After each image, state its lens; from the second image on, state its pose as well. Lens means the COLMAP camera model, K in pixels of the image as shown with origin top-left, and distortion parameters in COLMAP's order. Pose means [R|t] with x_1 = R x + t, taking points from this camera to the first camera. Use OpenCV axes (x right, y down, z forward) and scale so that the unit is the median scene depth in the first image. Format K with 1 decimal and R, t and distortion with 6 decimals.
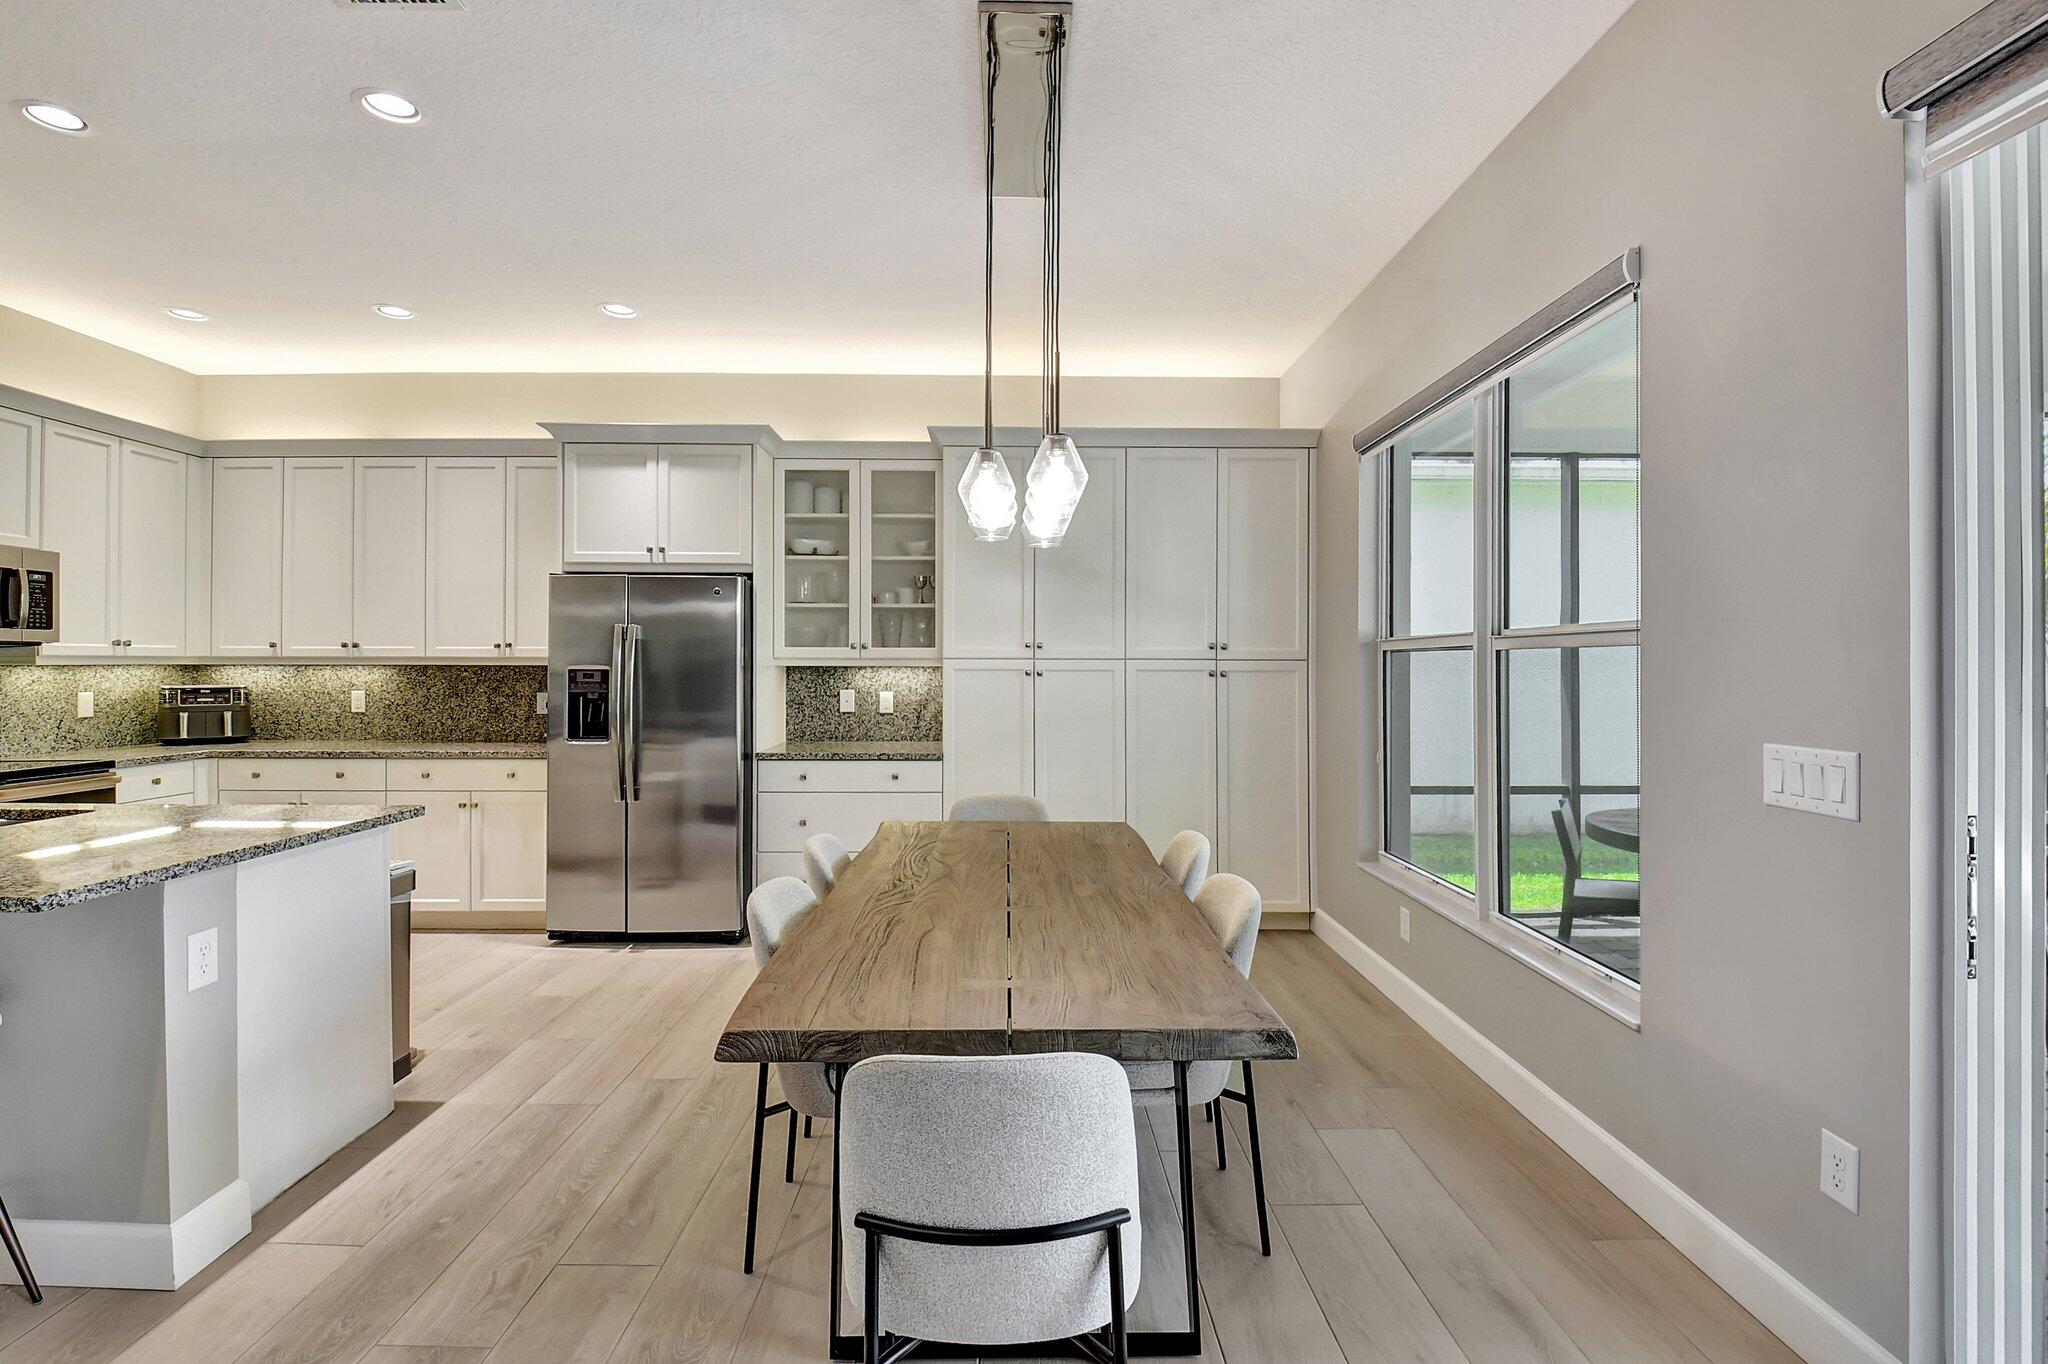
lens RADIAL K [[927.0, 0, 1029.7], [0, 927.0, 666.4], [0, 0, 1]] dist [0.002053, -0.017282]
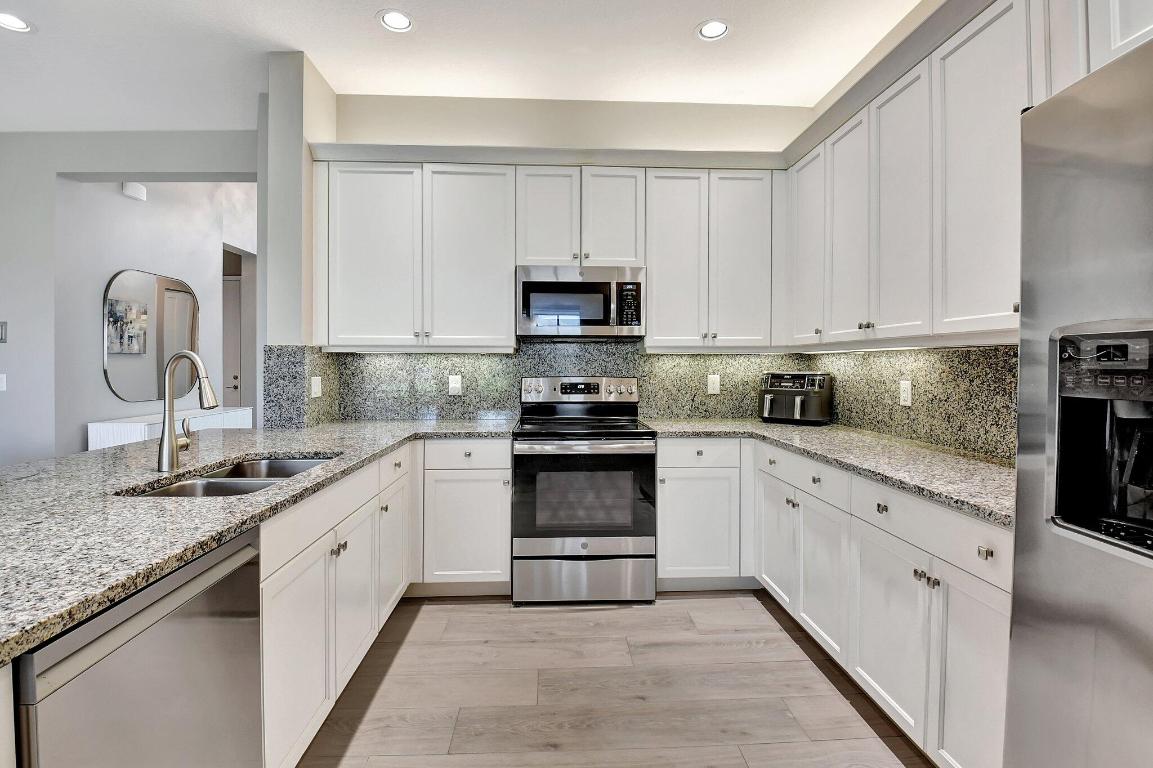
lens RADIAL K [[521.9, 0, 577.9], [0, 521.9, 368.1], [0, 0, 1]] dist [0.002053, -0.017282]
pose [[0.026138, 0.004769, -0.999647, -0.275503], [-0.003542, 0.999983, 0.004678, 0.015001], [0.999652, 0.003419, 0.026155, 0.755339]]
